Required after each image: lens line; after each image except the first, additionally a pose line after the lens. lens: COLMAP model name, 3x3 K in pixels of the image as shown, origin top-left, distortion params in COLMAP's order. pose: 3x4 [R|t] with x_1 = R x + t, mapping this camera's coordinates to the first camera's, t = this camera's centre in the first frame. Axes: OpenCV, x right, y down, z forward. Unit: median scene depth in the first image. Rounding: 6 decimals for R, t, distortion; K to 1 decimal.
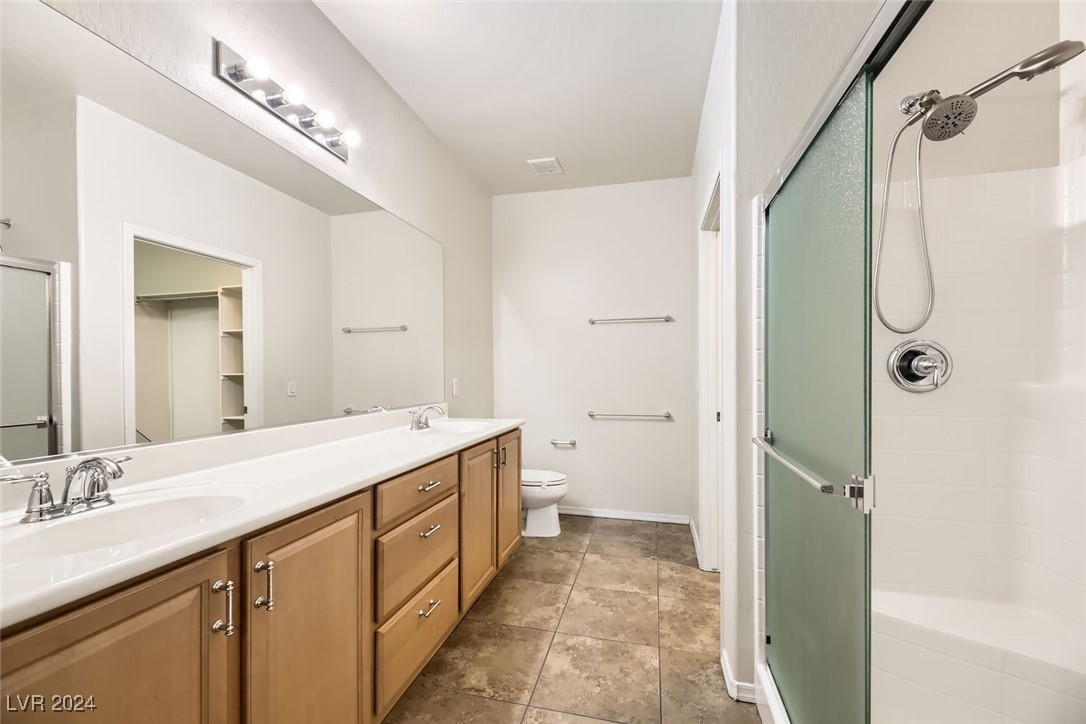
lens RADIAL K [[430.6, 0, 543.0], [0, 430.6, 362.0], [0, 0, 1]] dist [0.001035, -0.000174]
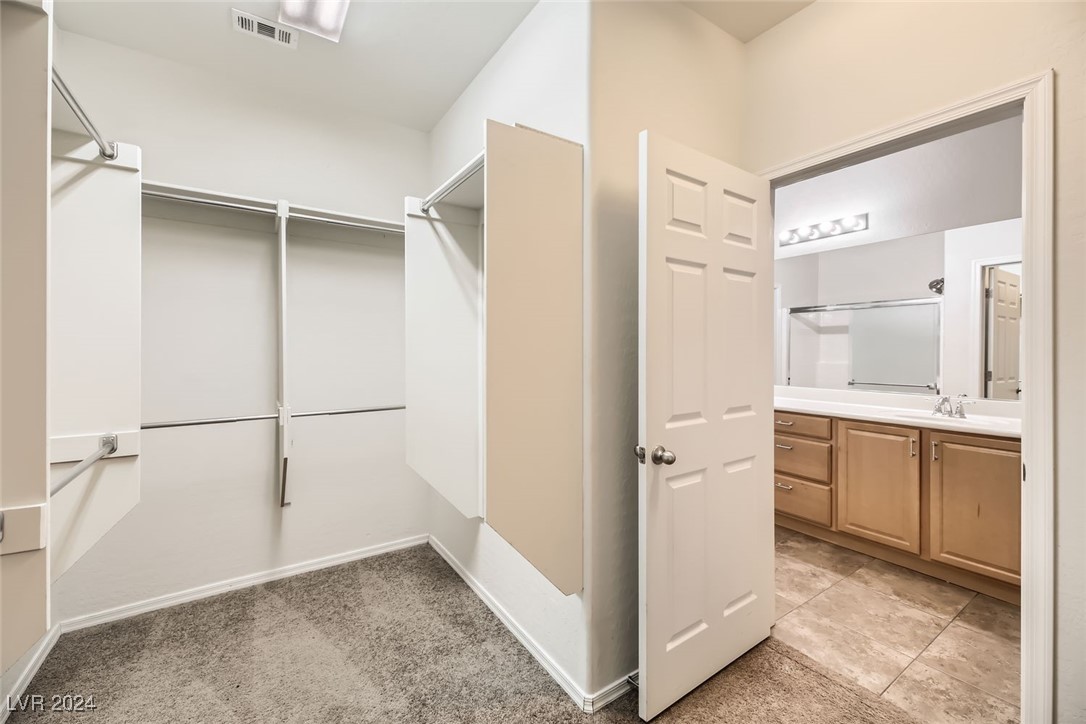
lens RADIAL K [[435.8, 0, 543.1], [0, 435.8, 353.2], [0, 0, 1]] dist [0.018393, -0.005835]
pose [[-0.668022, 0.001717, -0.744140, 1.647029], [0.016476, 0.999786, -0.012483, -0.010132], [0.743959, -0.020600, -0.667907, 1.320245]]
